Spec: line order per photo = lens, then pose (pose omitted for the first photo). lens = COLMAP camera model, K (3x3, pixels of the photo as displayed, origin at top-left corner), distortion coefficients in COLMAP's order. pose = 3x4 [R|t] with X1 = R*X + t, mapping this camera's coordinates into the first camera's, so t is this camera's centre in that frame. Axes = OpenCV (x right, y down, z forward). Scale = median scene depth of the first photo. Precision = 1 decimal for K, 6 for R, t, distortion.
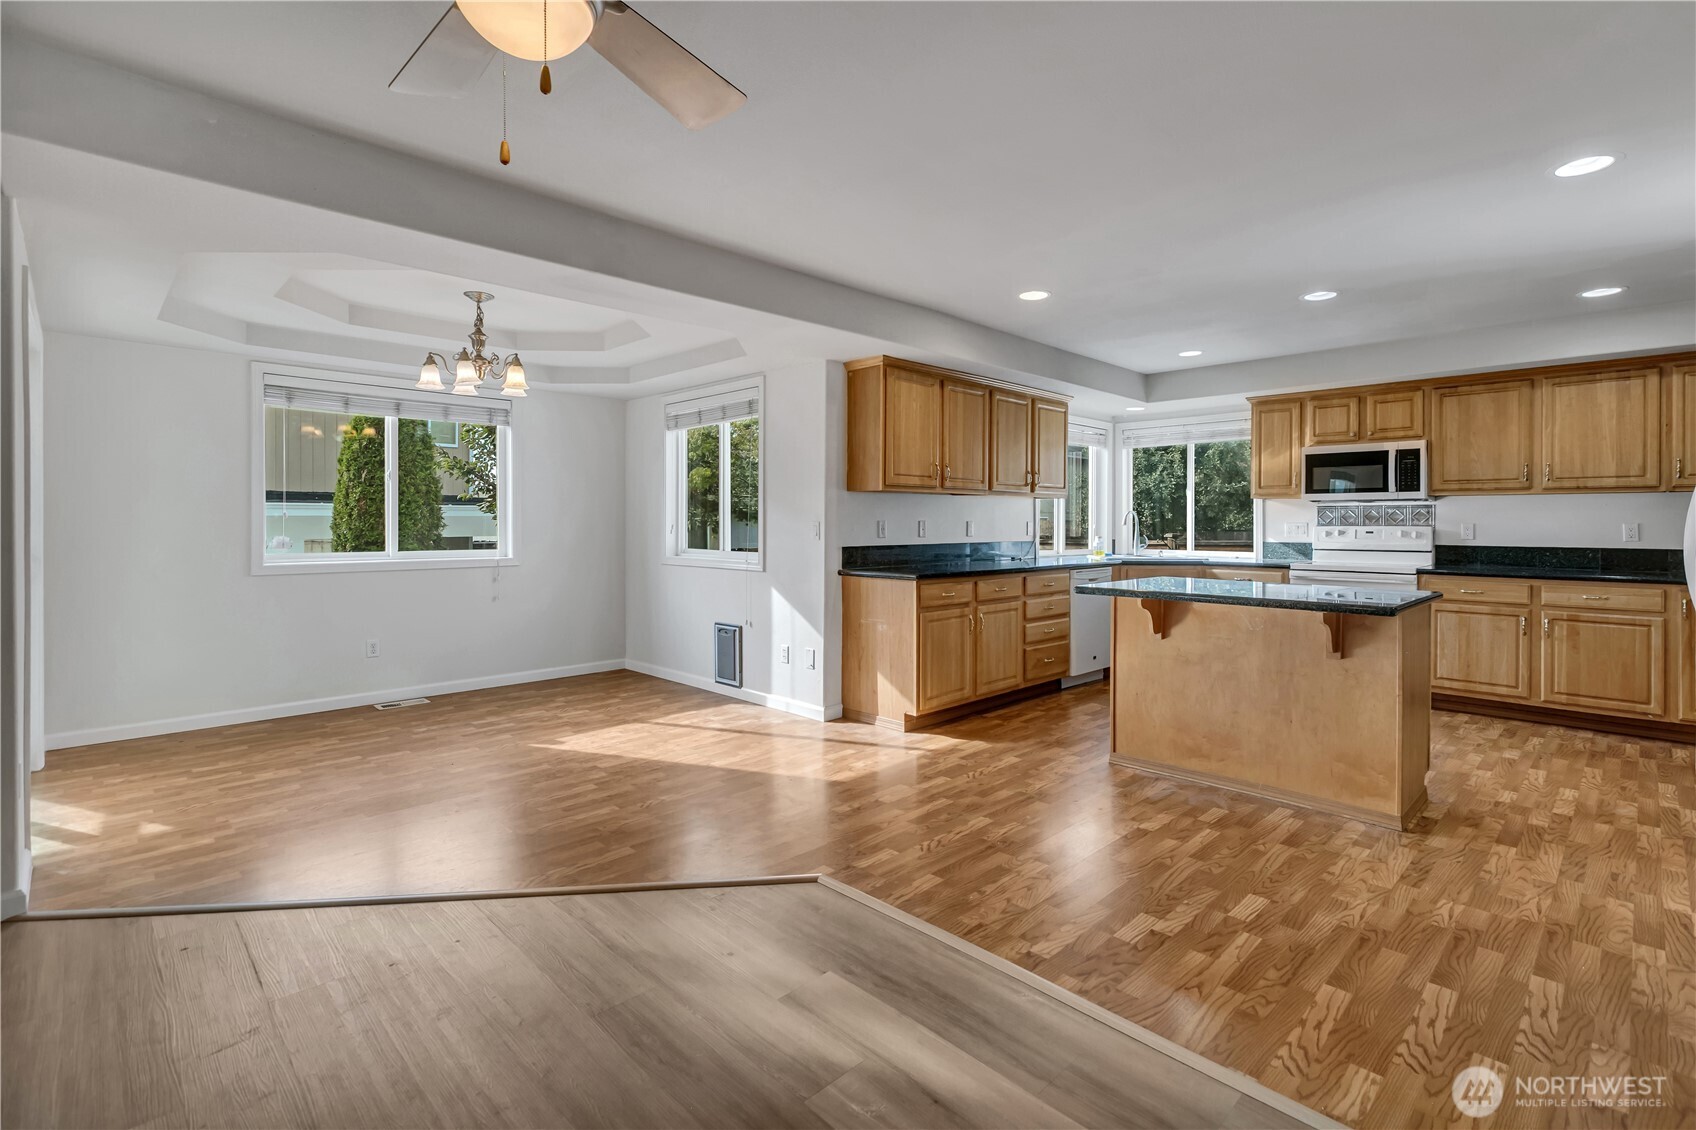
lens RADIAL K [[786.3, 0, 865.2], [0, 786.3, 531.3], [0, 0, 1]] dist [0.000924, -0.000282]
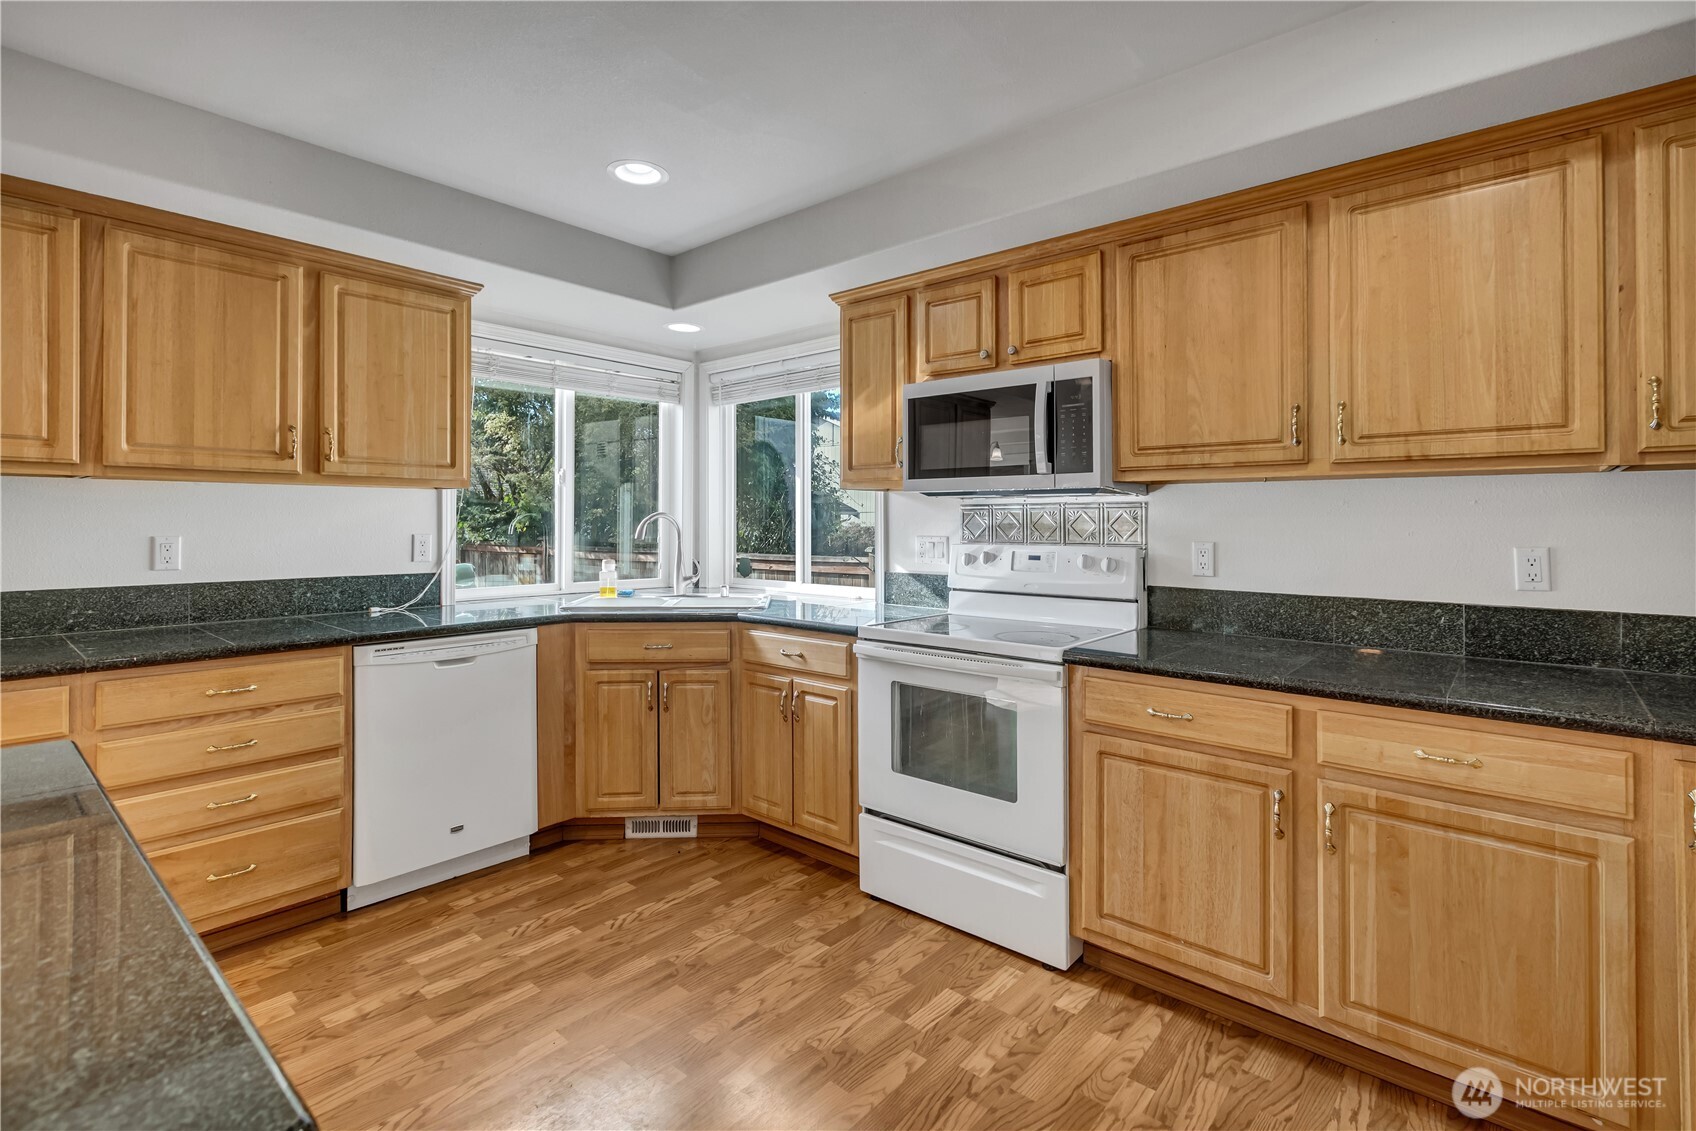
lens RADIAL K [[778.7, 0, 864.7], [0, 778.7, 519.9], [0, 0, 1]] dist [0.002158, -0.000176]
pose [[0.997190, -0.001133, 0.074908, 0.580703], [0.002010, 0.999930, -0.011642, -0.019597], [-0.074890, 0.011760, 0.997122, 0.604887]]
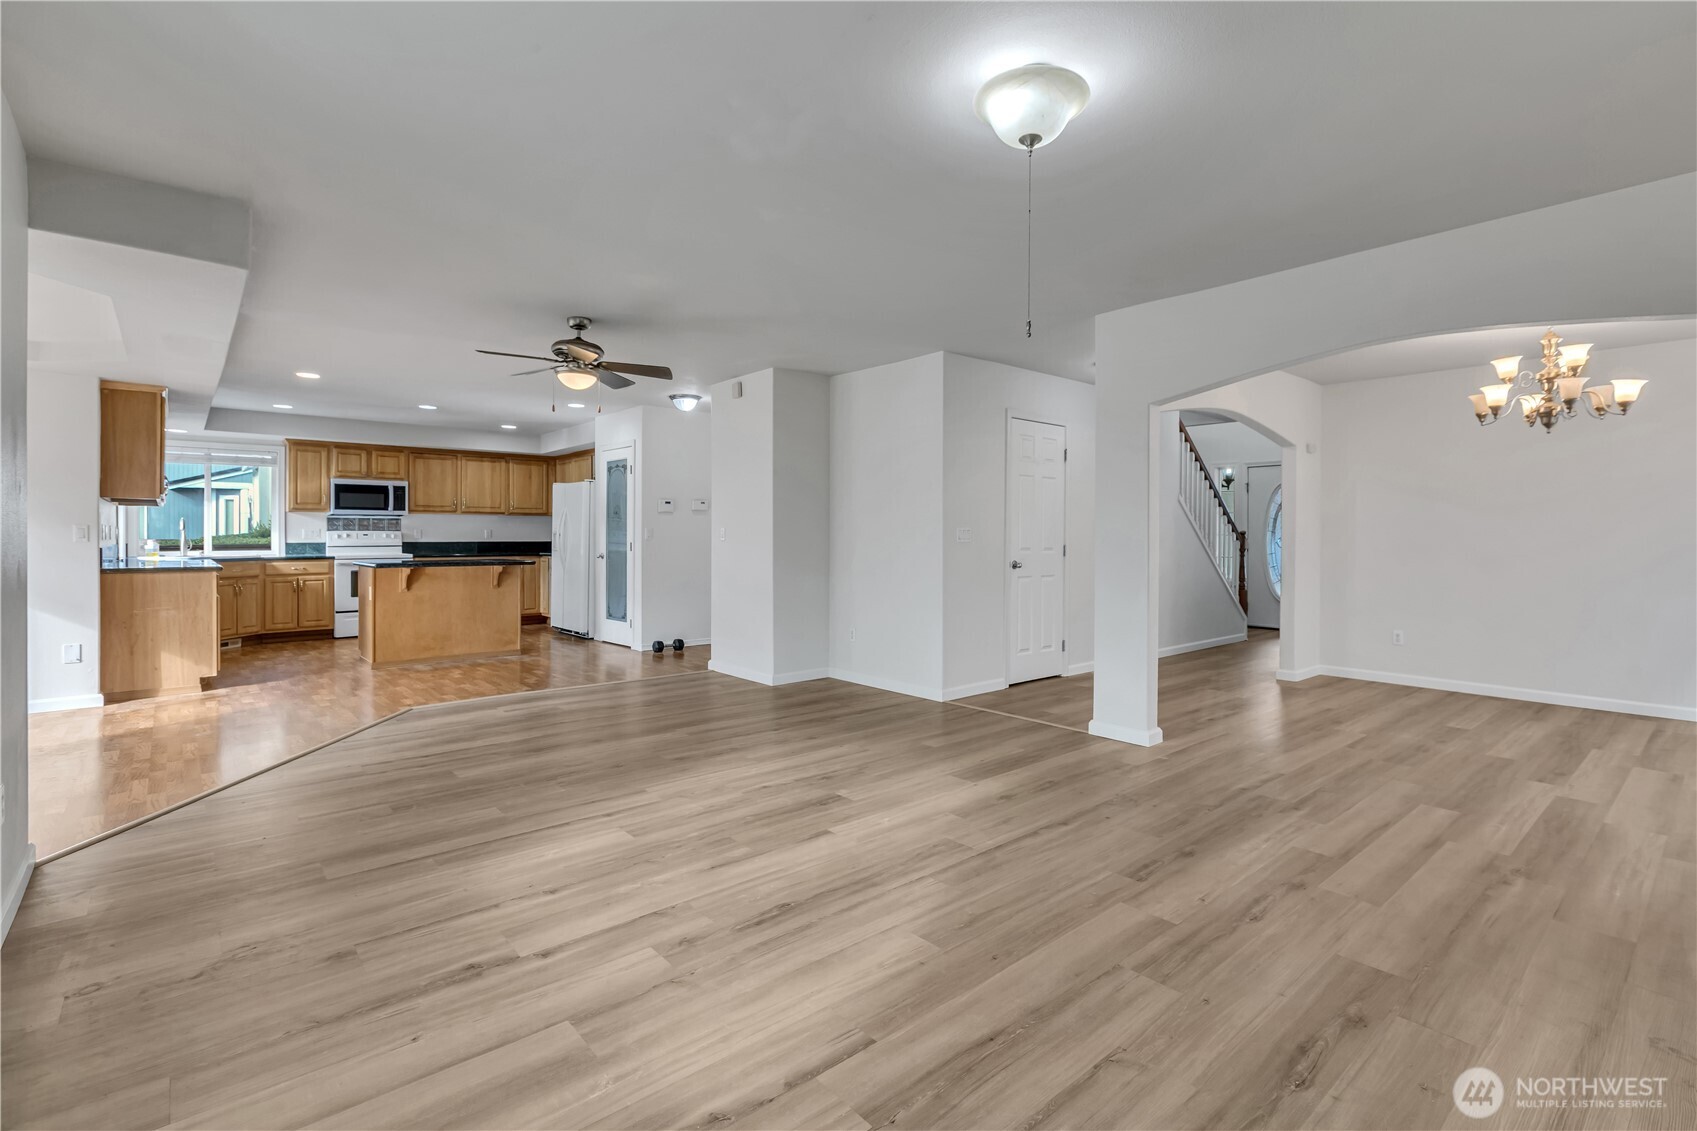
lens RADIAL K [[781.5, 0, 870.0], [0, 781.5, 525.7], [0, 0, 1]] dist [-0.002017, -0.000136]
pose [[0.057488, 0.007526, 0.998318, -1.034177], [0.009611, 0.999921, -0.008091, 0.006634], [-0.998300, 0.010060, 0.057411, -0.136489]]
